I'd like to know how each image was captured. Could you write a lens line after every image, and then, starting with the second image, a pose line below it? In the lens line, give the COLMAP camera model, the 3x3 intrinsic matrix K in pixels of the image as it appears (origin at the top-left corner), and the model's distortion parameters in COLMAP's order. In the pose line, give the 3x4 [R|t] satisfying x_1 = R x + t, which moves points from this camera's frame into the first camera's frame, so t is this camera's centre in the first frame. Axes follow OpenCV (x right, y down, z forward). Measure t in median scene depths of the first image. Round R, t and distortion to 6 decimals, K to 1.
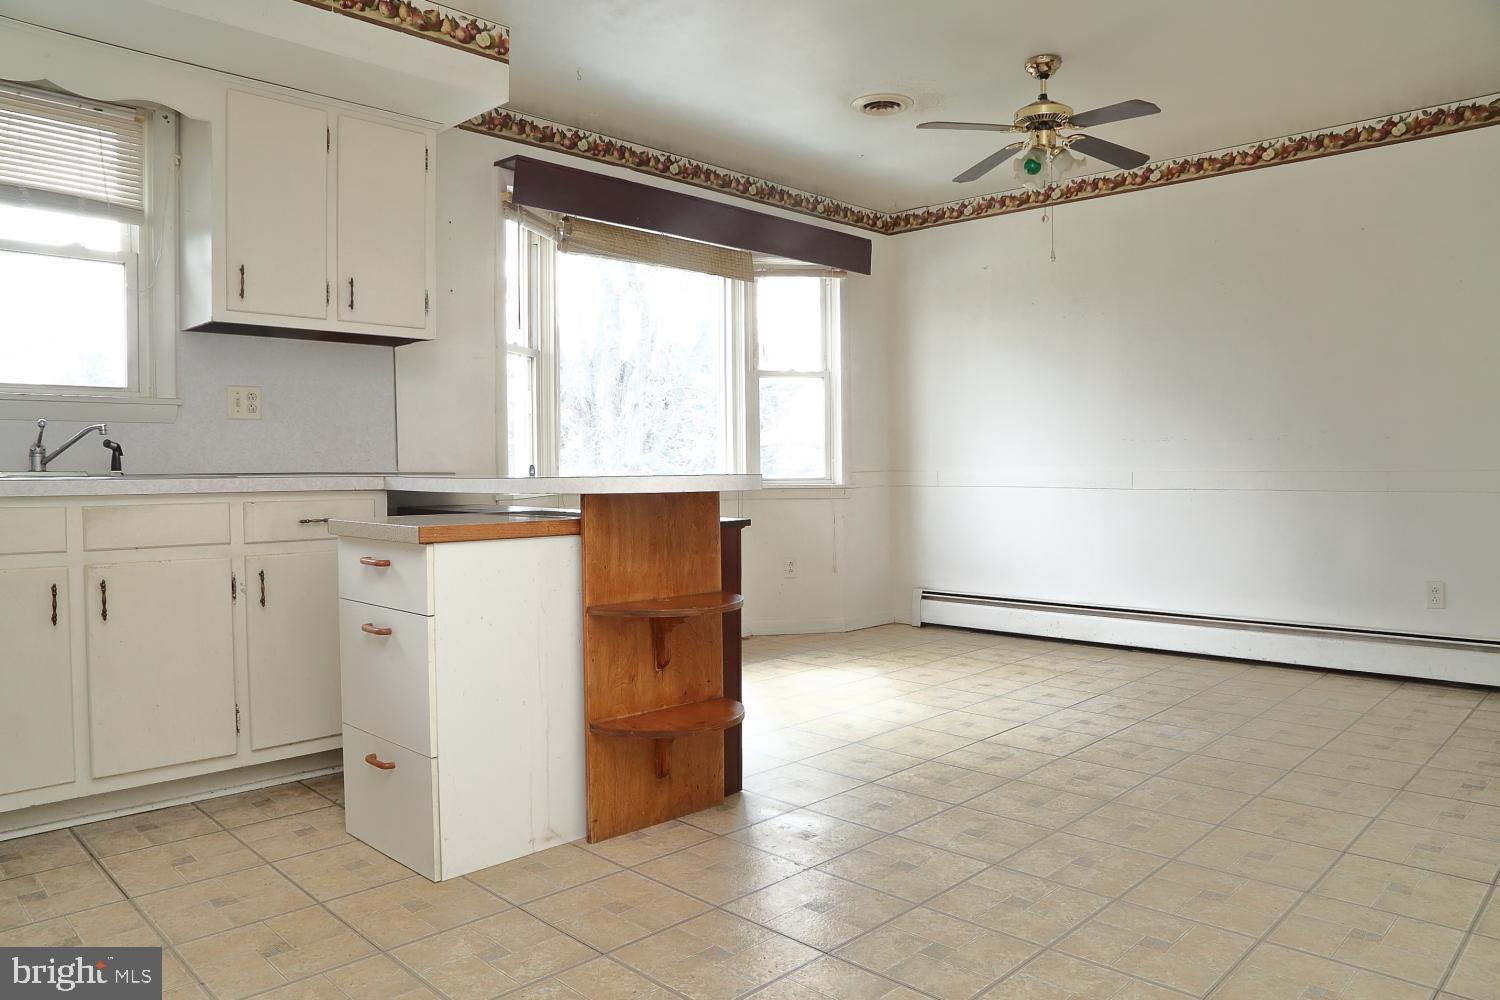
lens RADIAL K [[1033.0, 0, 751.4], [0, 1033.0, 505.6], [0, 0, 1]] dist [-0.118110, 0.066153]
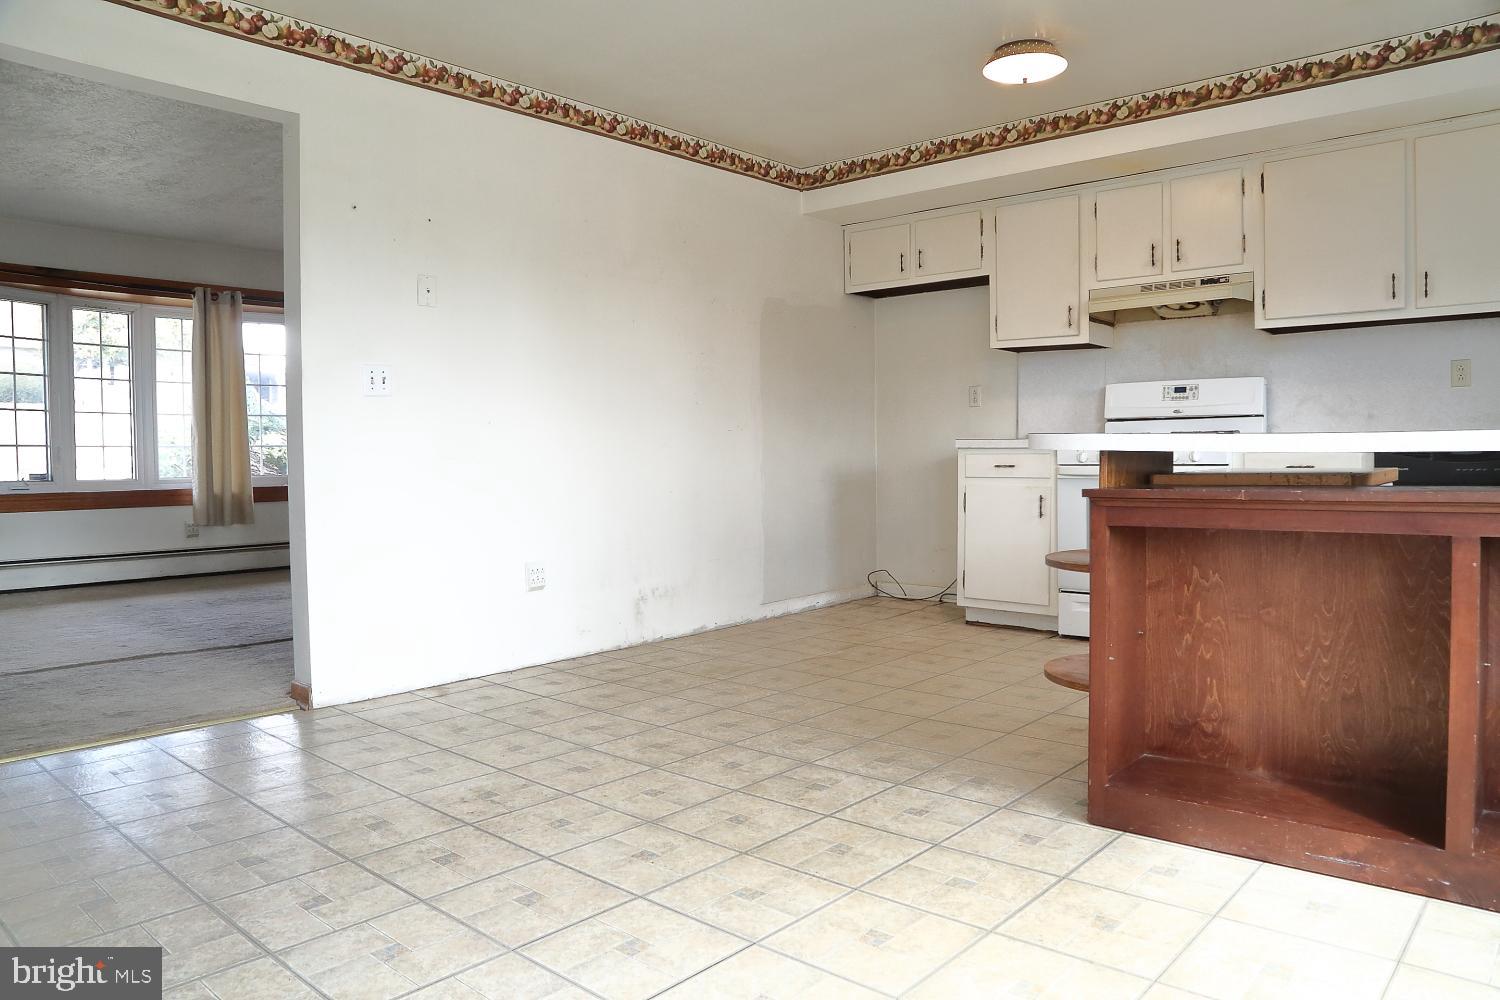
lens RADIAL K [[1033.0, 0, 751.4], [0, 1033.0, 505.6], [0, 0, 1]] dist [-0.118110, 0.066153]
pose [[-0.998669, 0.023018, -0.046165, 0.700357], [0.018725, 0.995643, 0.091346, -0.122044], [0.048067, 0.090360, -0.994749, 4.277167]]
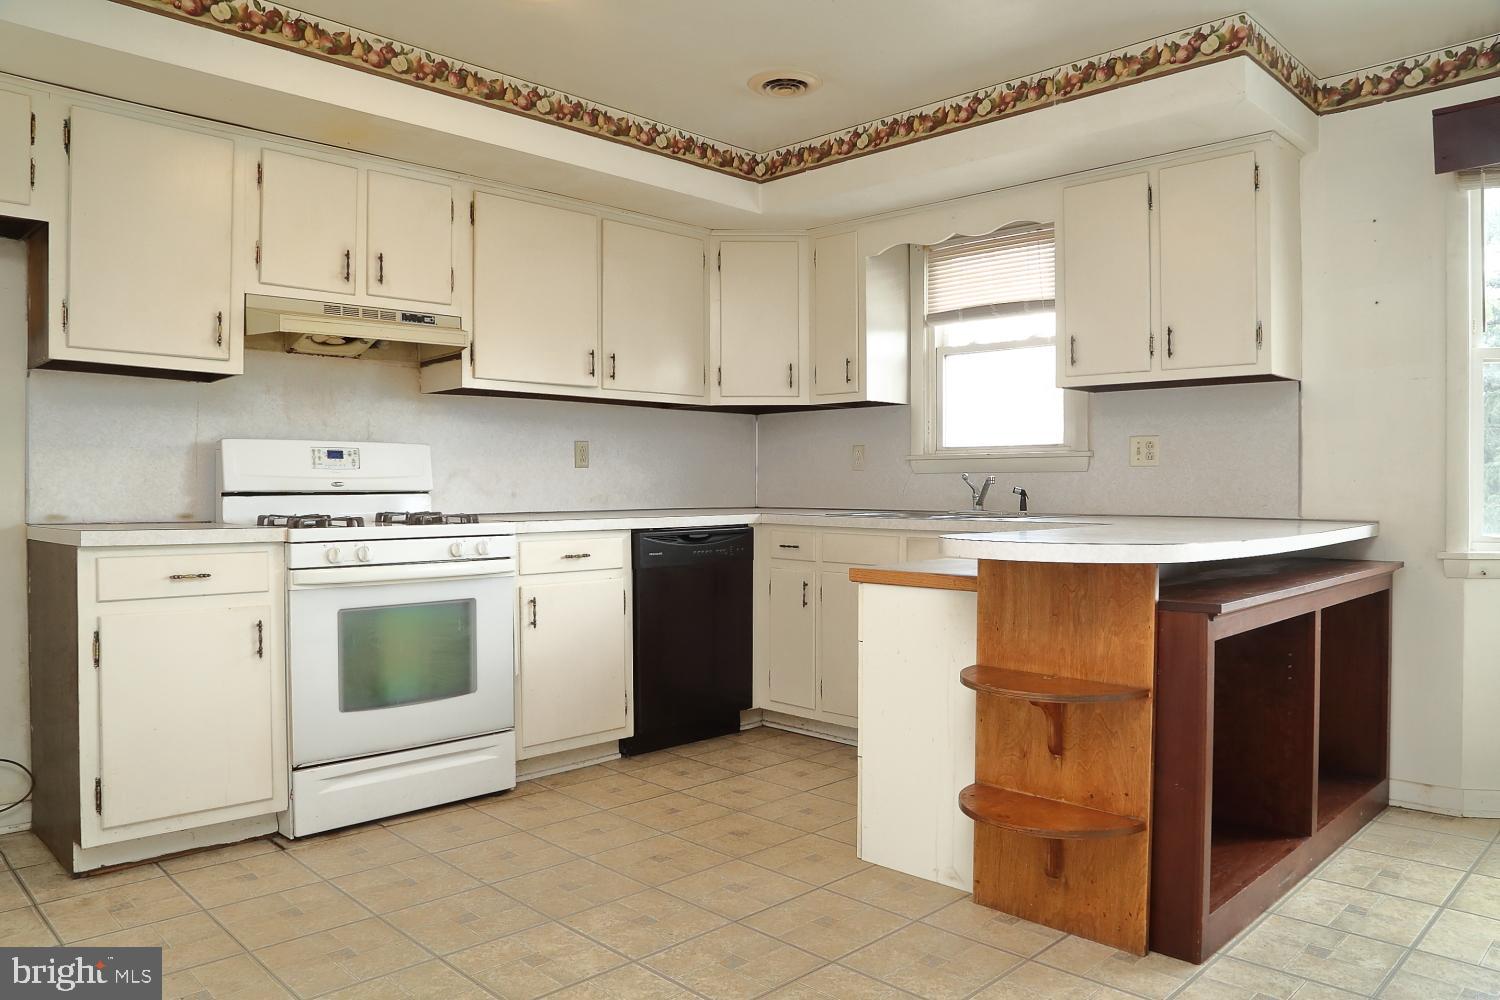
lens RADIAL K [[1058.8, 0, 752.6], [0, 1058.8, 504.3], [0, 0, 1]] dist [-0.116135, 0.071264]
pose [[-0.010490, 0.021025, -0.999724, 1.775882], [-0.037591, 0.999064, 0.021406, -0.146100], [0.999238, 0.037805, -0.009690, 1.627857]]
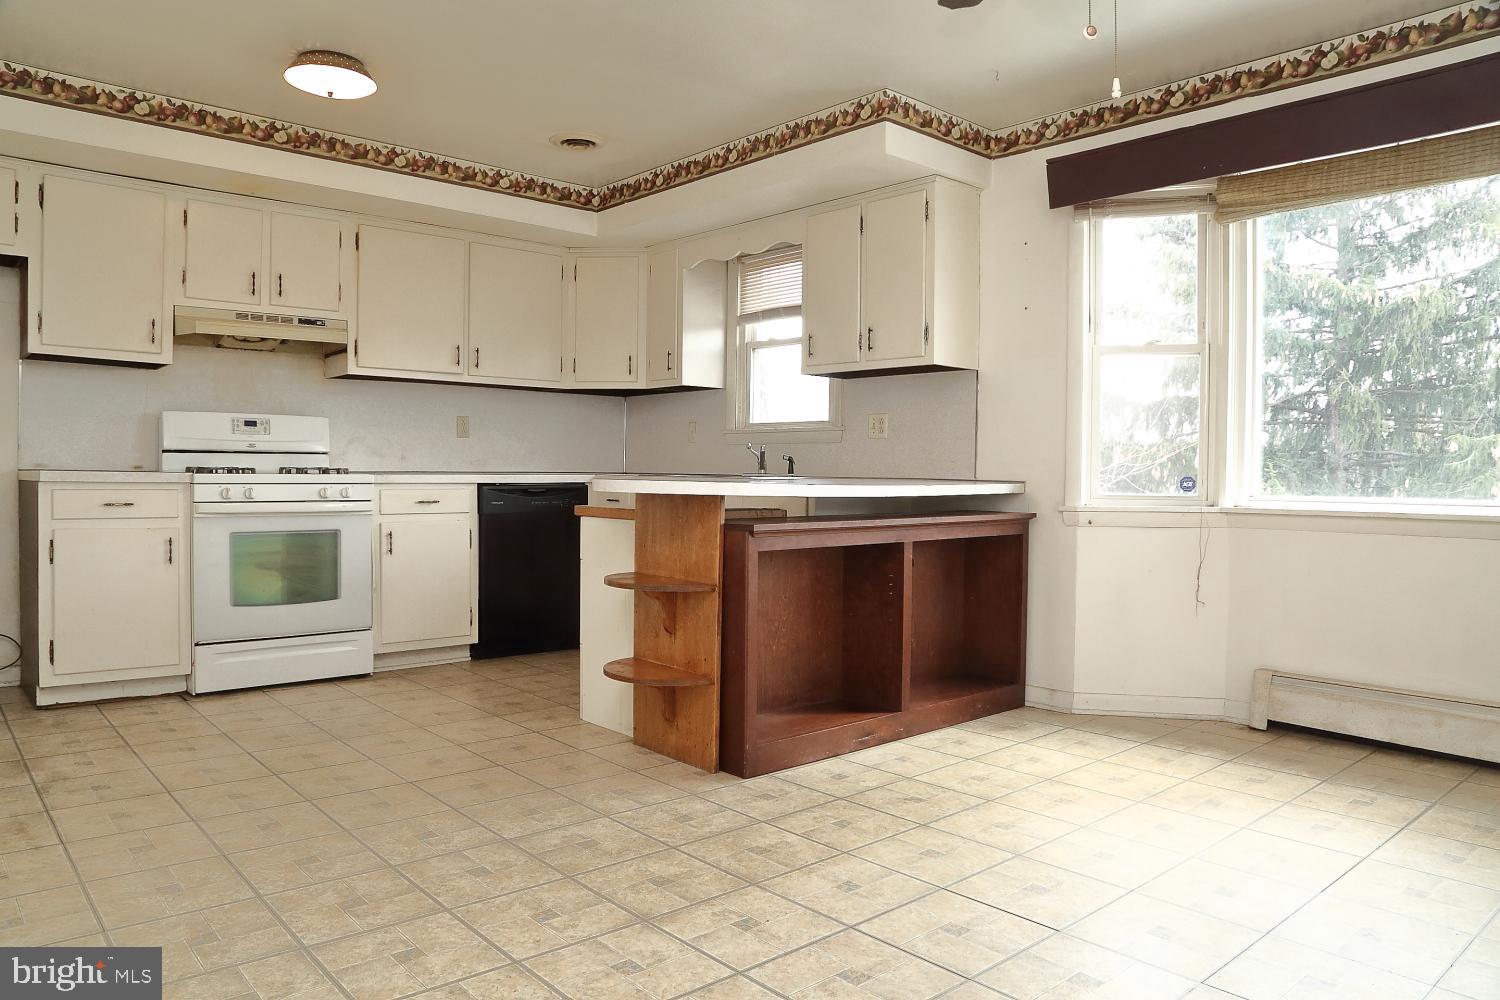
lens RADIAL K [[1033.0, 0, 751.4], [0, 1033.0, 505.6], [0, 0, 1]] dist [-0.118110, 0.066153]
pose [[-0.070369, 0.036336, -0.996859, 2.529819], [-0.050130, 0.997945, 0.039915, -0.115830], [0.996261, 0.052781, -0.068403, 2.585464]]
